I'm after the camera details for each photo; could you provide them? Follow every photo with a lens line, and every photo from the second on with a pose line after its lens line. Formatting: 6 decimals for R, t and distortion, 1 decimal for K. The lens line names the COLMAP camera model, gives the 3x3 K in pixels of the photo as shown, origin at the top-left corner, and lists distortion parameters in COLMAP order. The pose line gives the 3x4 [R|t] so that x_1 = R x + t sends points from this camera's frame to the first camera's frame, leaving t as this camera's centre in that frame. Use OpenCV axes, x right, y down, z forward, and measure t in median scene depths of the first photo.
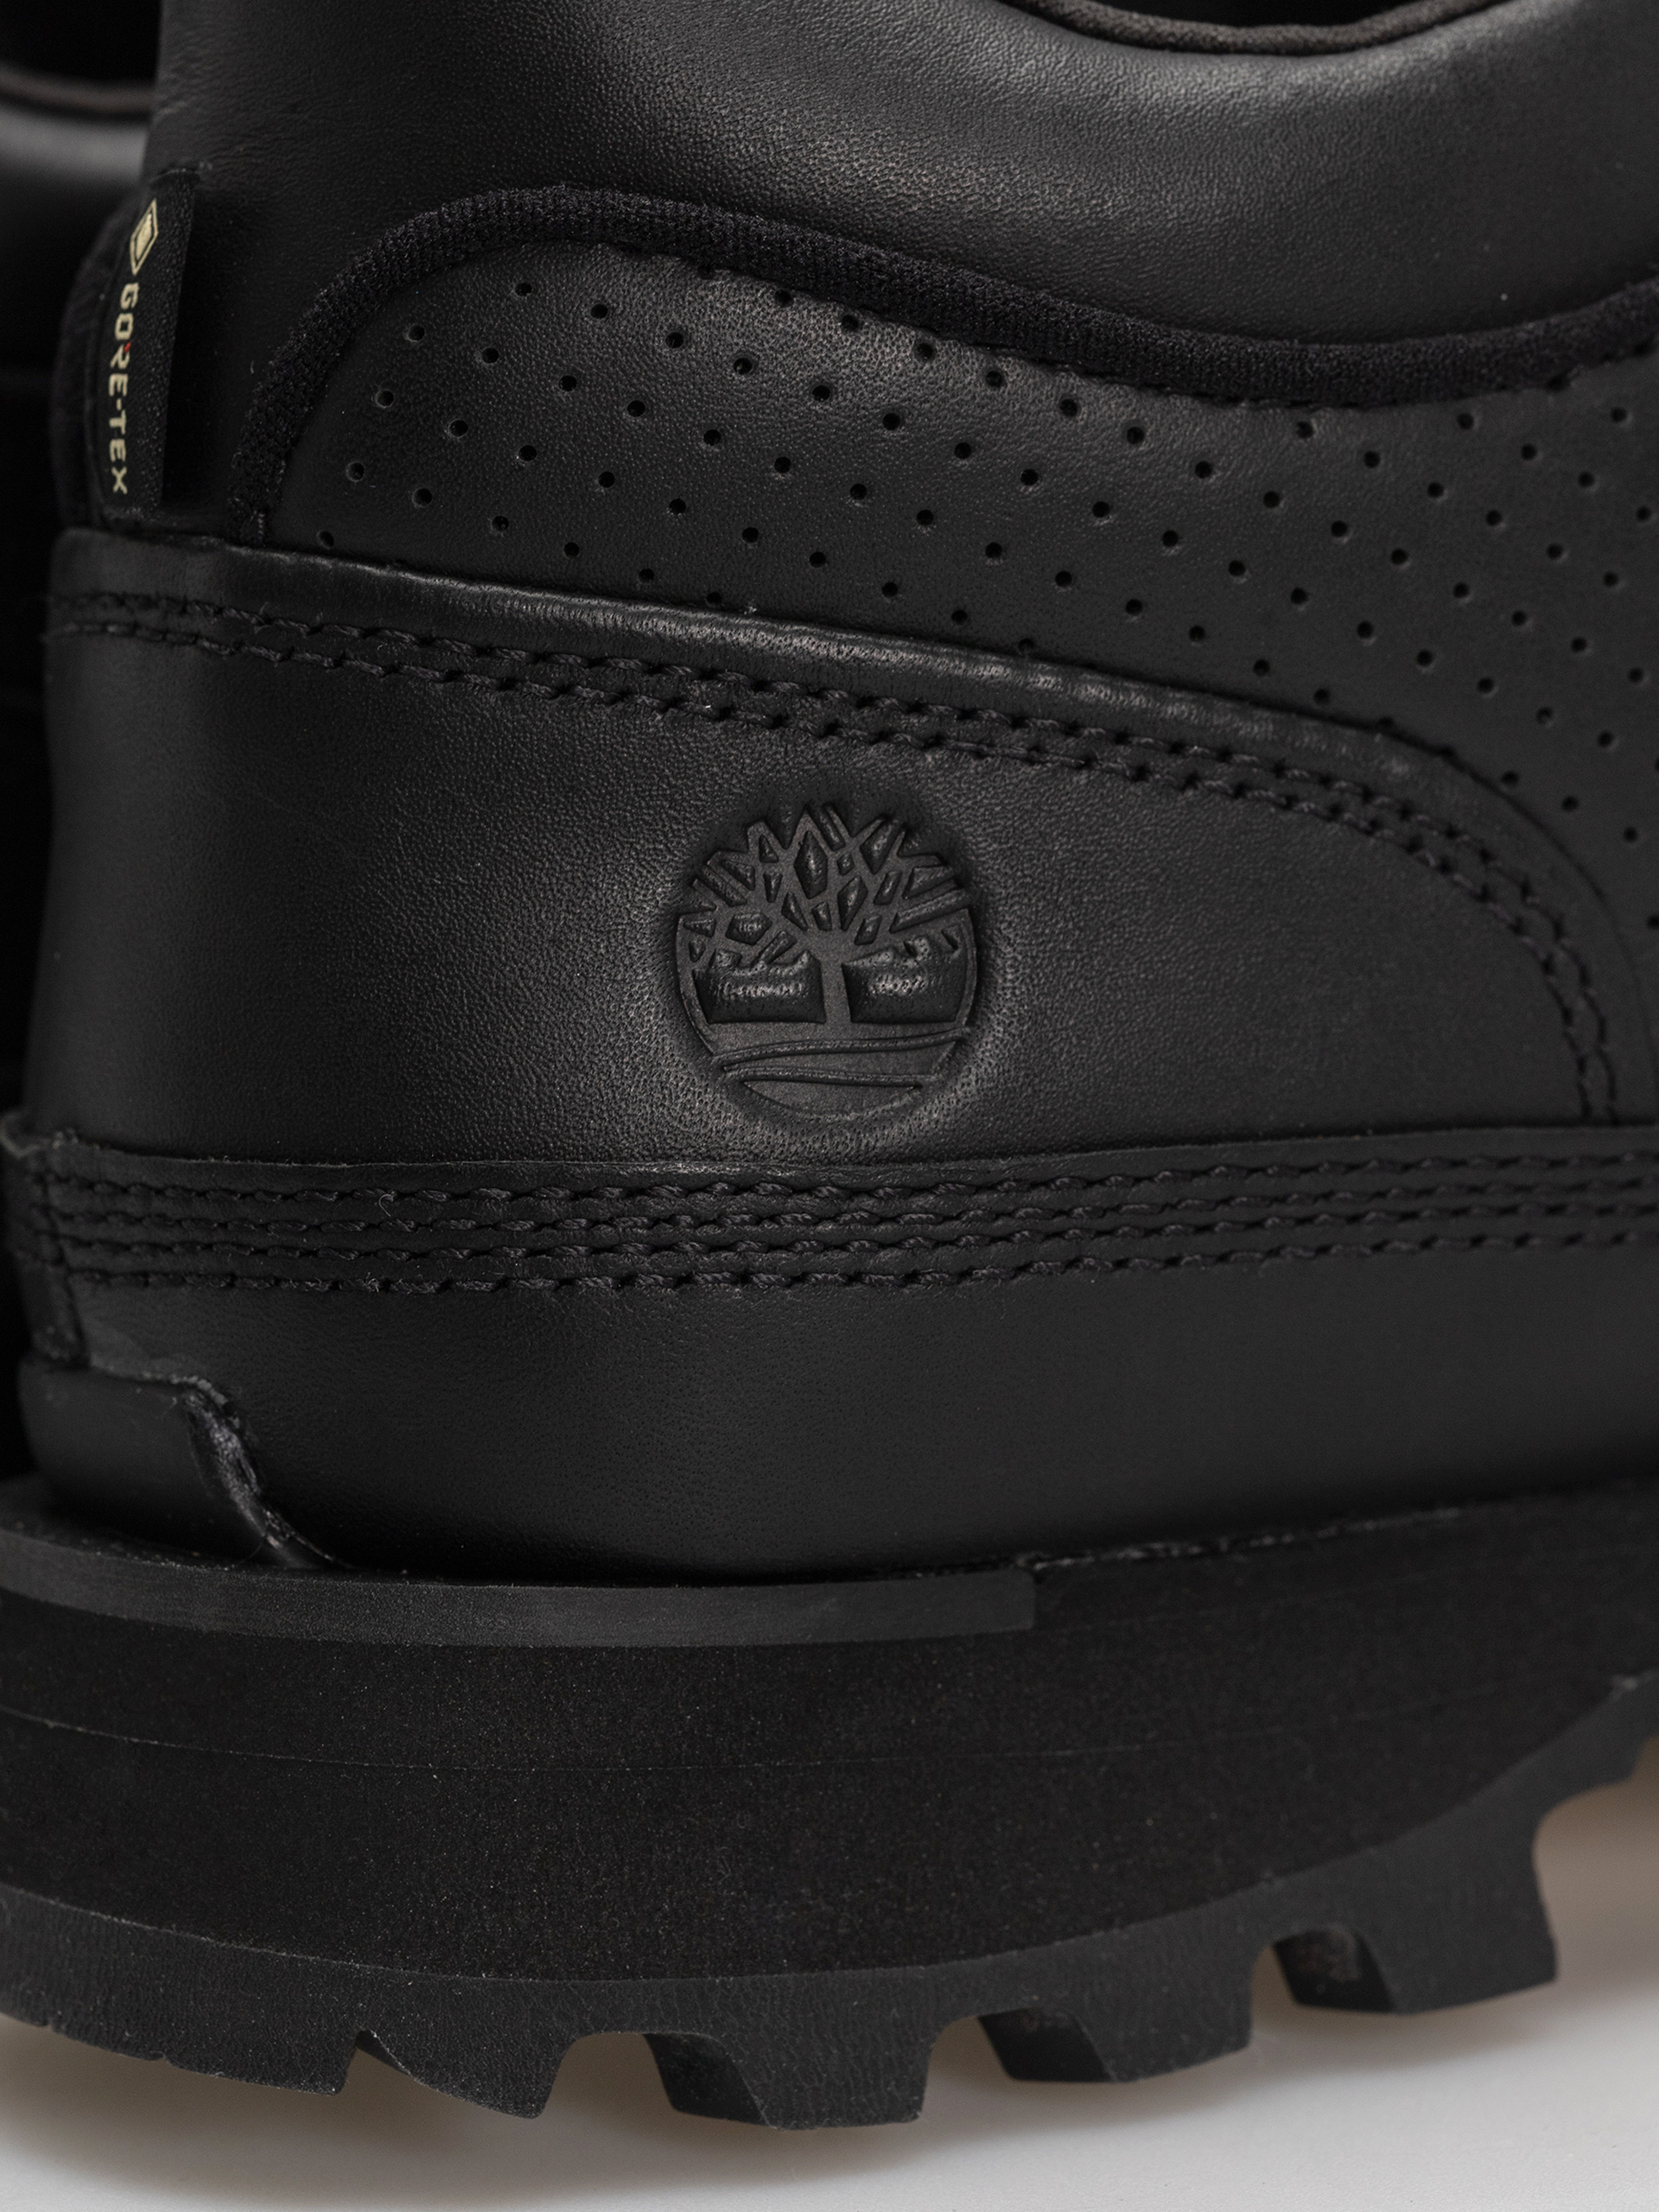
lens RADIAL K [[8403.3, 0, 829.5], [0, 8403.3, 1106.0], [0, 0, 1]] dist [-0.043150, 4.064442]
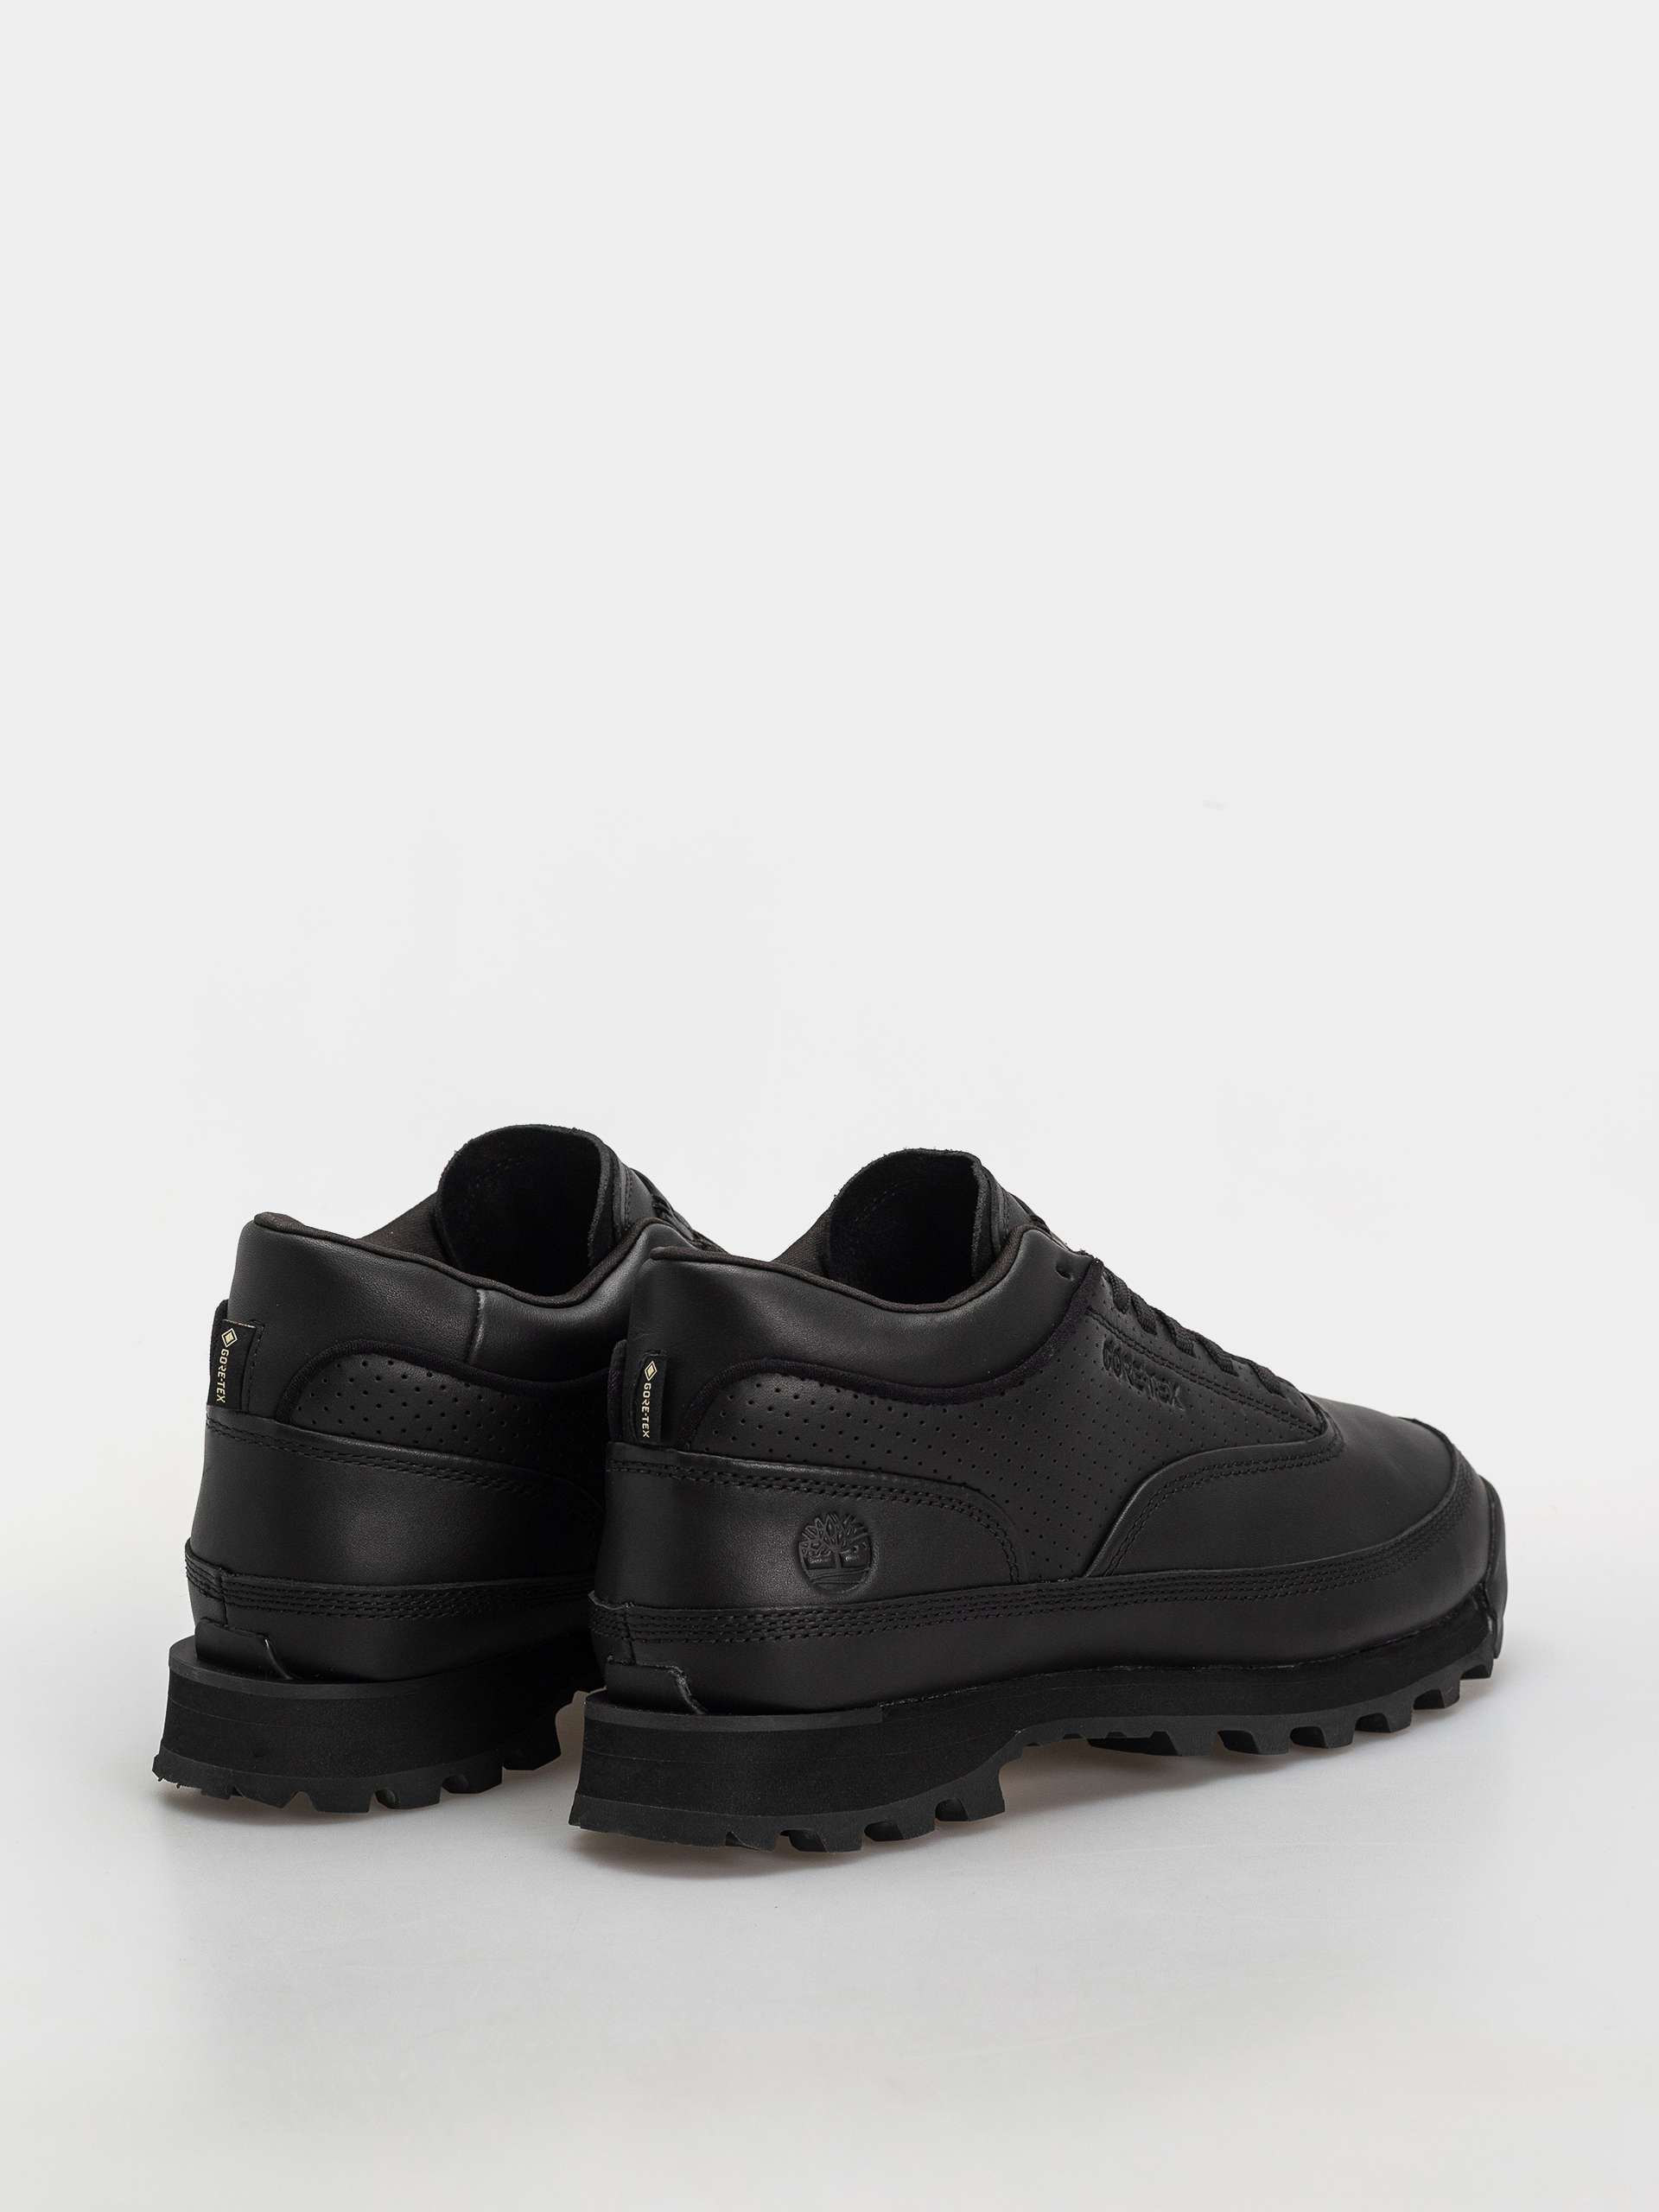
lens RADIAL K [[8403.3, 0, 829.5], [0, 8403.3, 1106.0], [0, 0, 1]] dist [-0.043150, 4.064442]
pose [[0.976464, -0.026183, 0.214086, -0.827275], [0.032019, 0.999203, -0.023840, -0.130649], [-0.213291, 0.030134, 0.976524, -2.800938]]
